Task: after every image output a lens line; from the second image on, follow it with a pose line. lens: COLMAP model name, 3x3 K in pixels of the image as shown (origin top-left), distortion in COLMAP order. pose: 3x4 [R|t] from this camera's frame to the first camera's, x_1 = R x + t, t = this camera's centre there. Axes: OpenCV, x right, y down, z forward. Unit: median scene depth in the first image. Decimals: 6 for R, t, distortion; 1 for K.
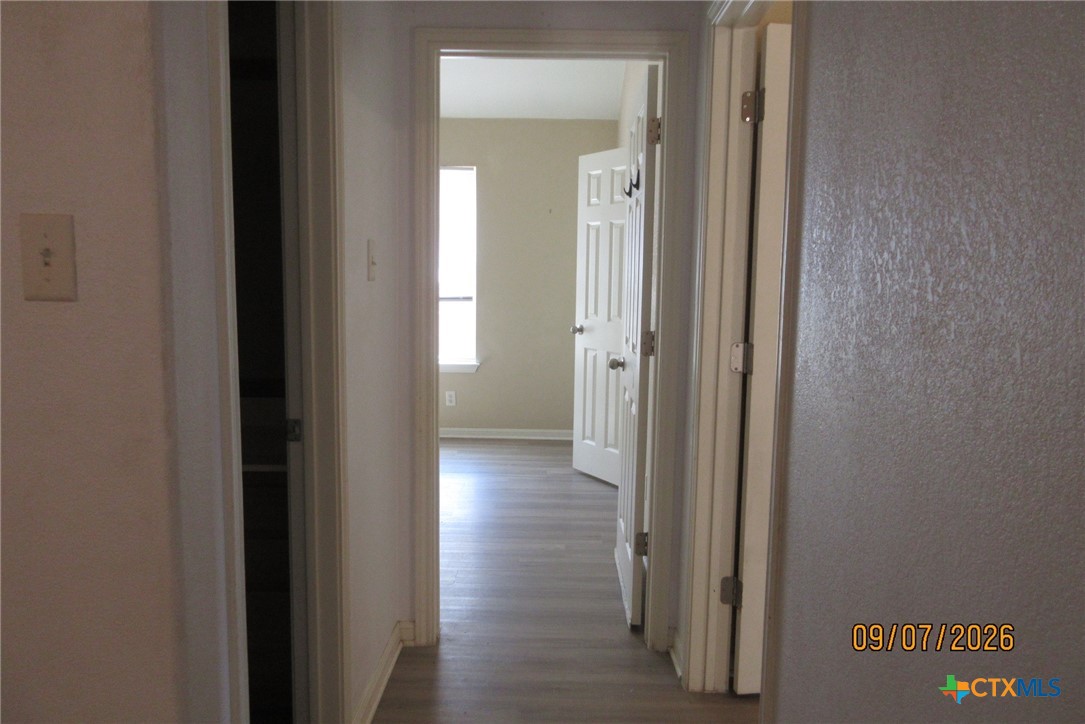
lens RADIAL K [[804.2, 0, 542.1], [0, 804.2, 360.0], [0, 0, 1]] dist [-0.012707, 0.018291]
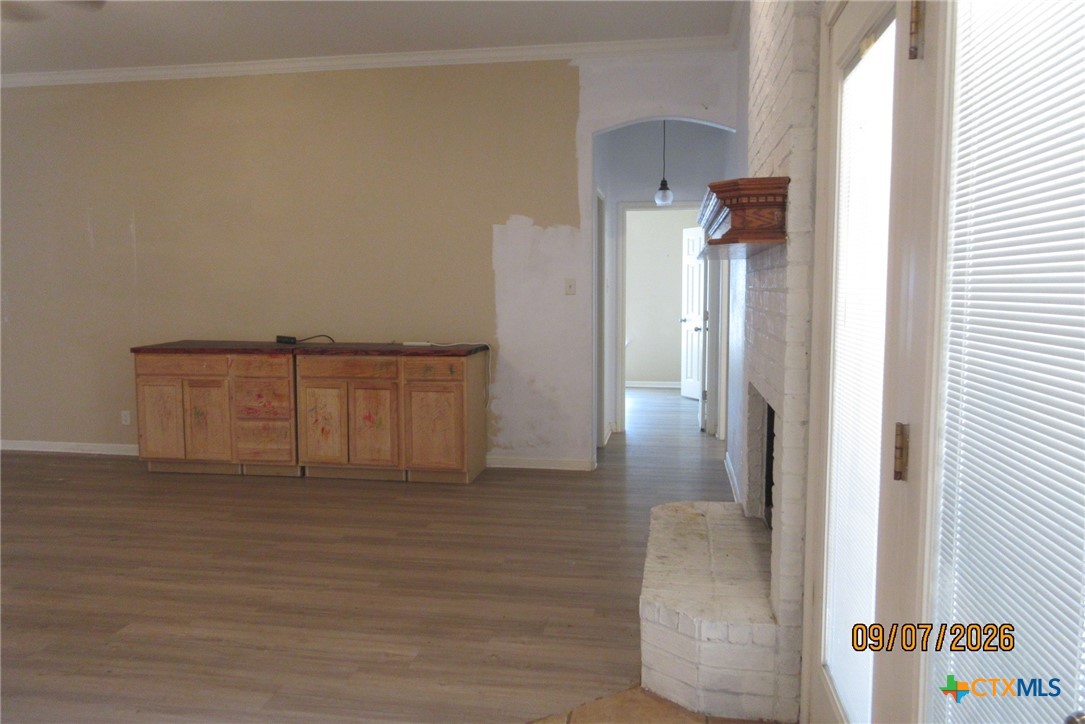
lens RADIAL K [[804.2, 0, 541.6], [0, 804.2, 359.2], [0, 0, 1]] dist [-0.012707, 0.018291]
pose [[0.989258, -0.005324, -0.146081, -0.010608], [0.001169, 0.999593, -0.028516, 0.128832], [0.146173, 0.028039, 0.988862, -1.096895]]
